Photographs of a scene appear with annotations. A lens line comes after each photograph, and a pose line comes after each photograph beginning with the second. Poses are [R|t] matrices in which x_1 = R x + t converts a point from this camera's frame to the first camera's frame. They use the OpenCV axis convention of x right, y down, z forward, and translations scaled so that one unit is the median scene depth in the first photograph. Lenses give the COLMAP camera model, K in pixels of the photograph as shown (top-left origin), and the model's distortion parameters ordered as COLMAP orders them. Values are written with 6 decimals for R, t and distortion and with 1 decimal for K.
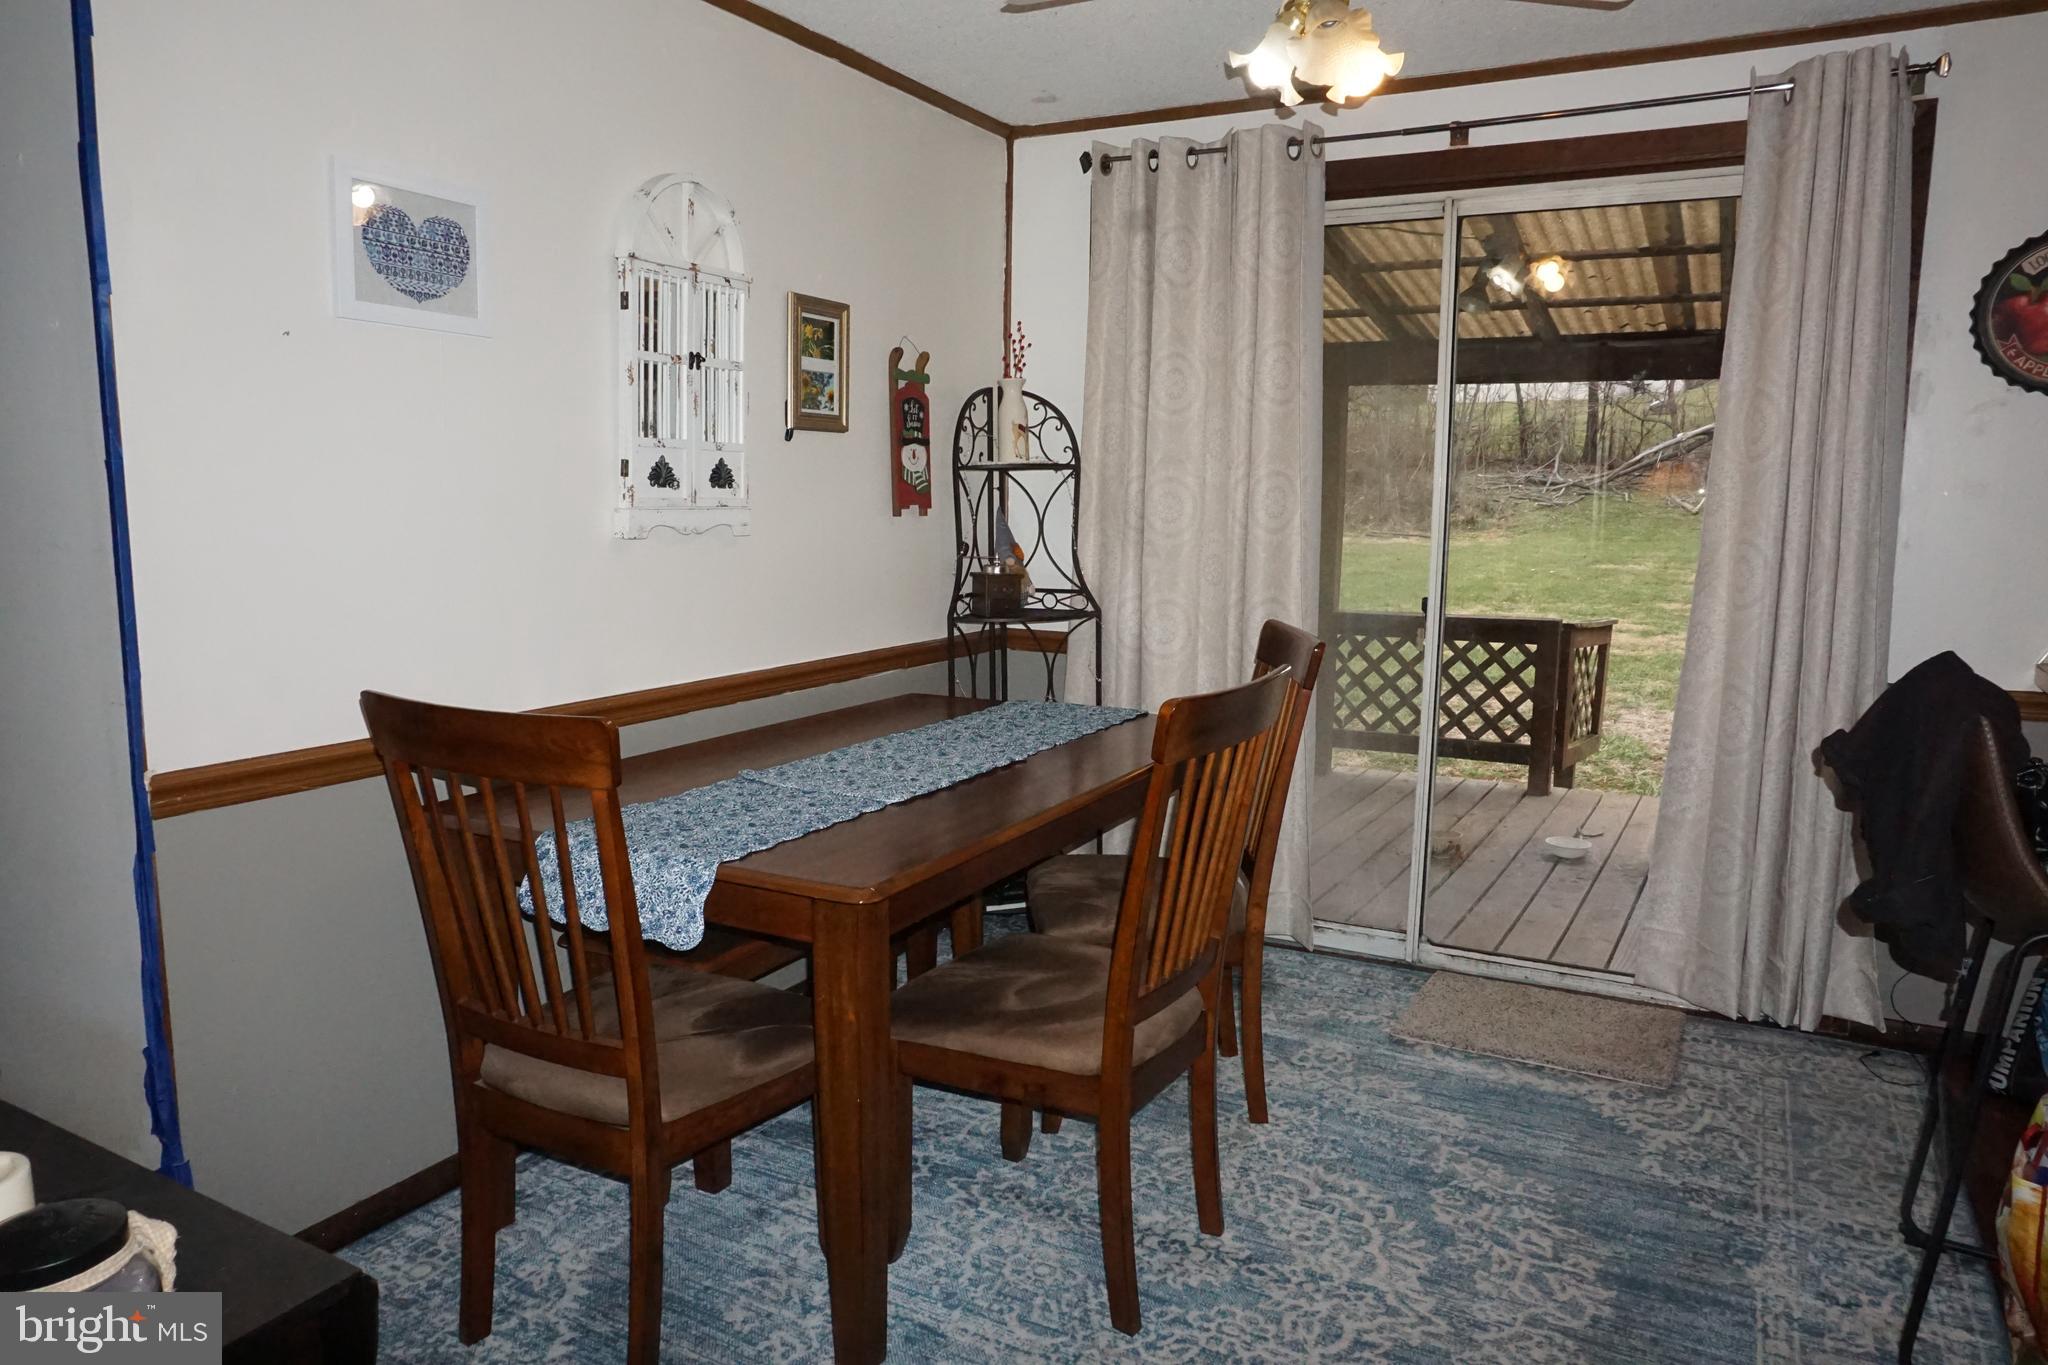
lens RADIAL K [[1372.7, 0, 1016.9], [0, 1372.7, 673.1], [0, 0, 1]] dist [-0.049871, 0.031406]
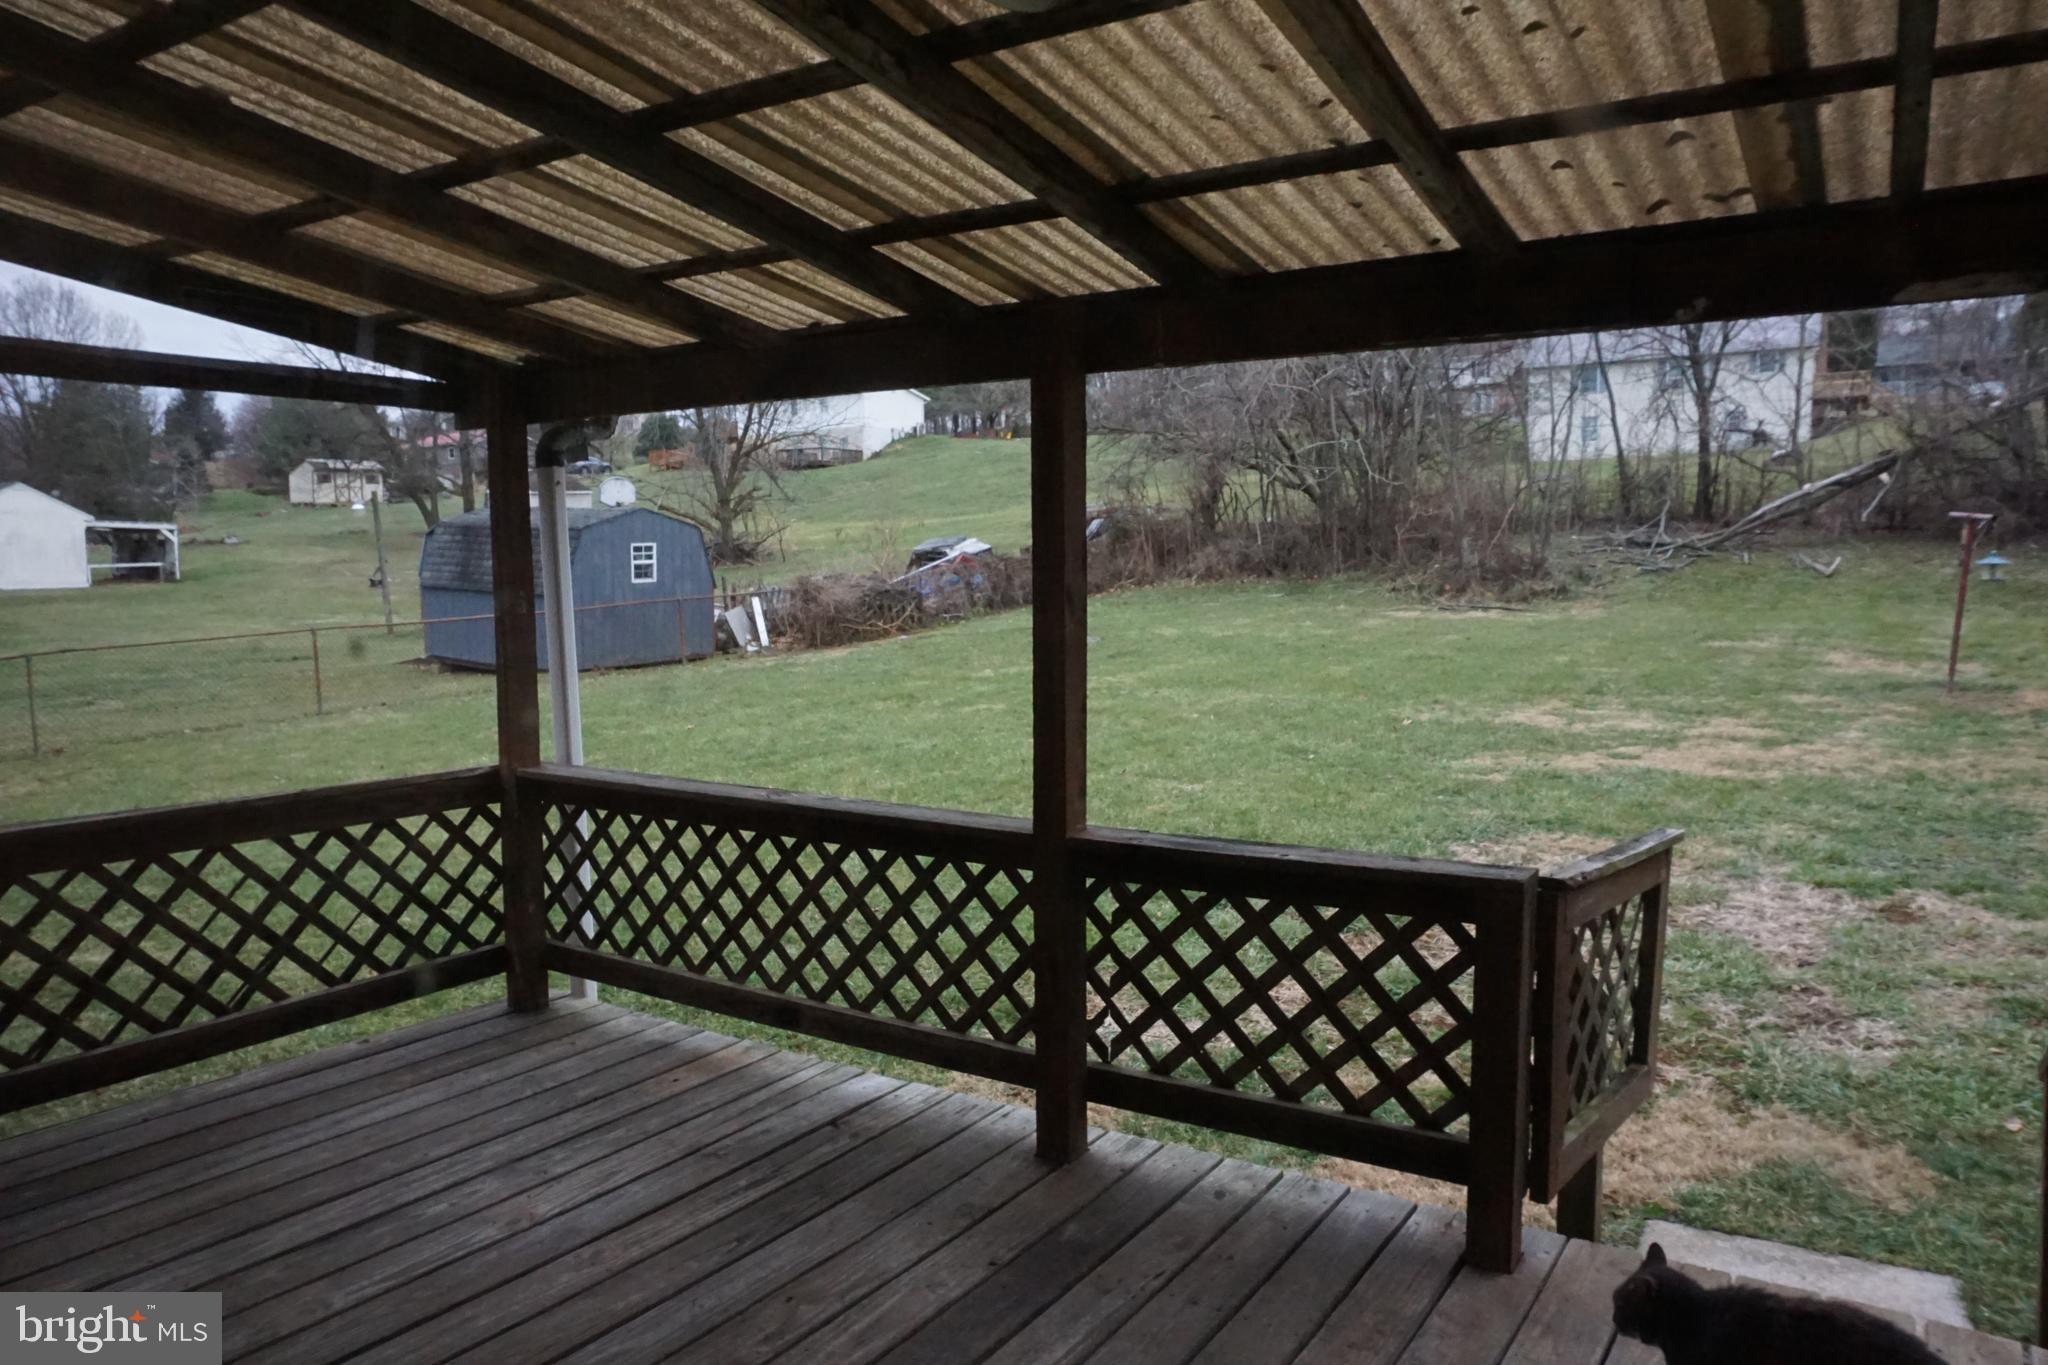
lens RADIAL K [[1372.7, 0, 1028.2], [0, 1372.7, 671.0], [0, 0, 1]] dist [-0.049871, 0.031406]
pose [[0.997282, -0.012530, -0.072609, 0.135228], [0.008717, 0.998578, -0.052596, -0.041261], [0.073165, 0.051820, 0.995973, 0.273710]]
